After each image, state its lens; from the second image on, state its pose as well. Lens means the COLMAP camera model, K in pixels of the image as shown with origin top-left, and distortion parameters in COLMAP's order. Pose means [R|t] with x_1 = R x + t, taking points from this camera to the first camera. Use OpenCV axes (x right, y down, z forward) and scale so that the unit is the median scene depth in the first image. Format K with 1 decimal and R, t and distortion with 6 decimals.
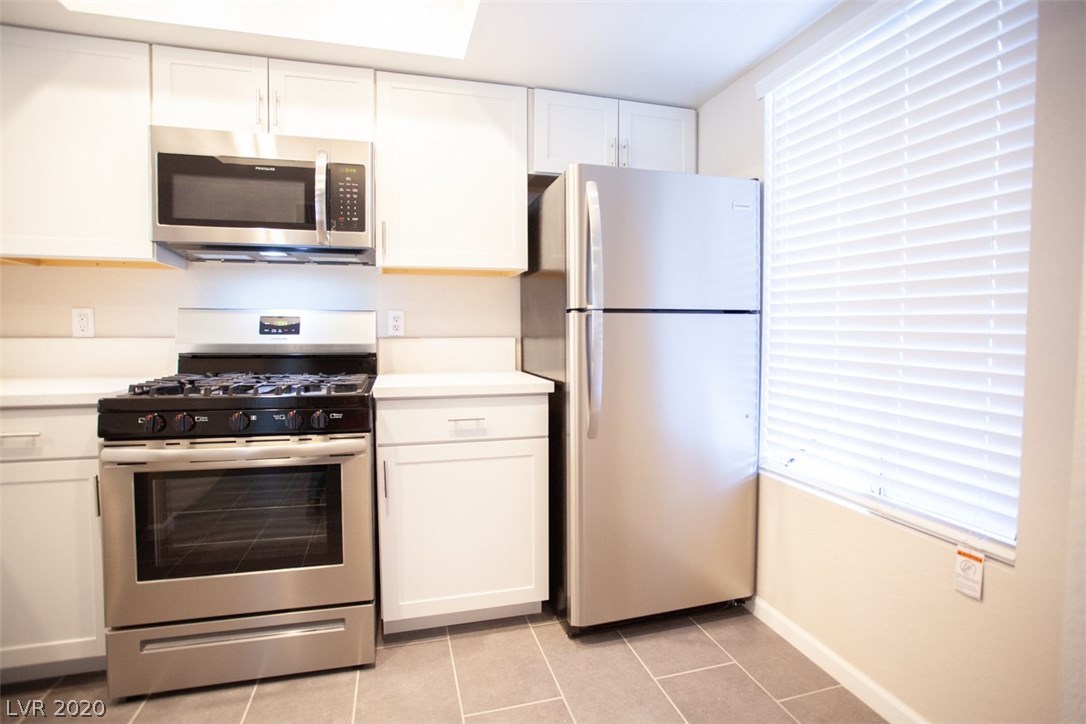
lens RADIAL K [[524.5, 0, 544.1], [0, 524.5, 357.0], [0, 0, 1]] dist [-0.075010, 0.035599]
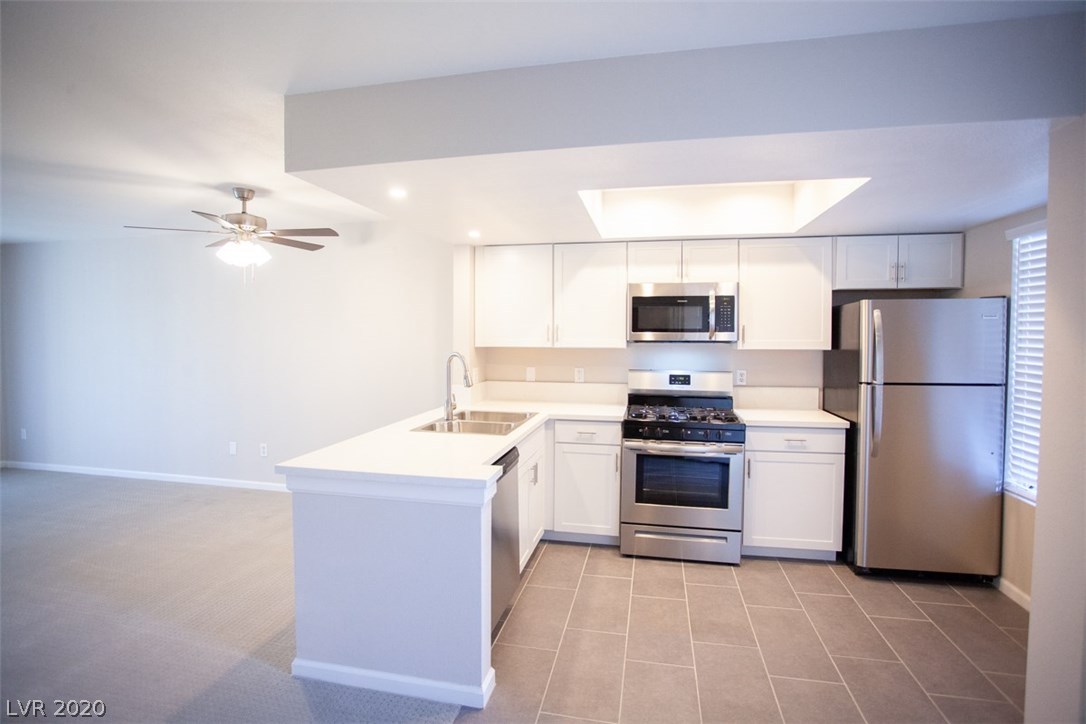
lens RADIAL K [[524.5, 0, 544.1], [0, 524.5, 357.0], [0, 0, 1]] dist [-0.075010, 0.035599]
pose [[0.885131, 0.017037, -0.465031, -0.088212], [-0.020962, 0.999775, -0.003271, -0.136594], [0.464870, 0.012643, 0.885288, -0.932701]]
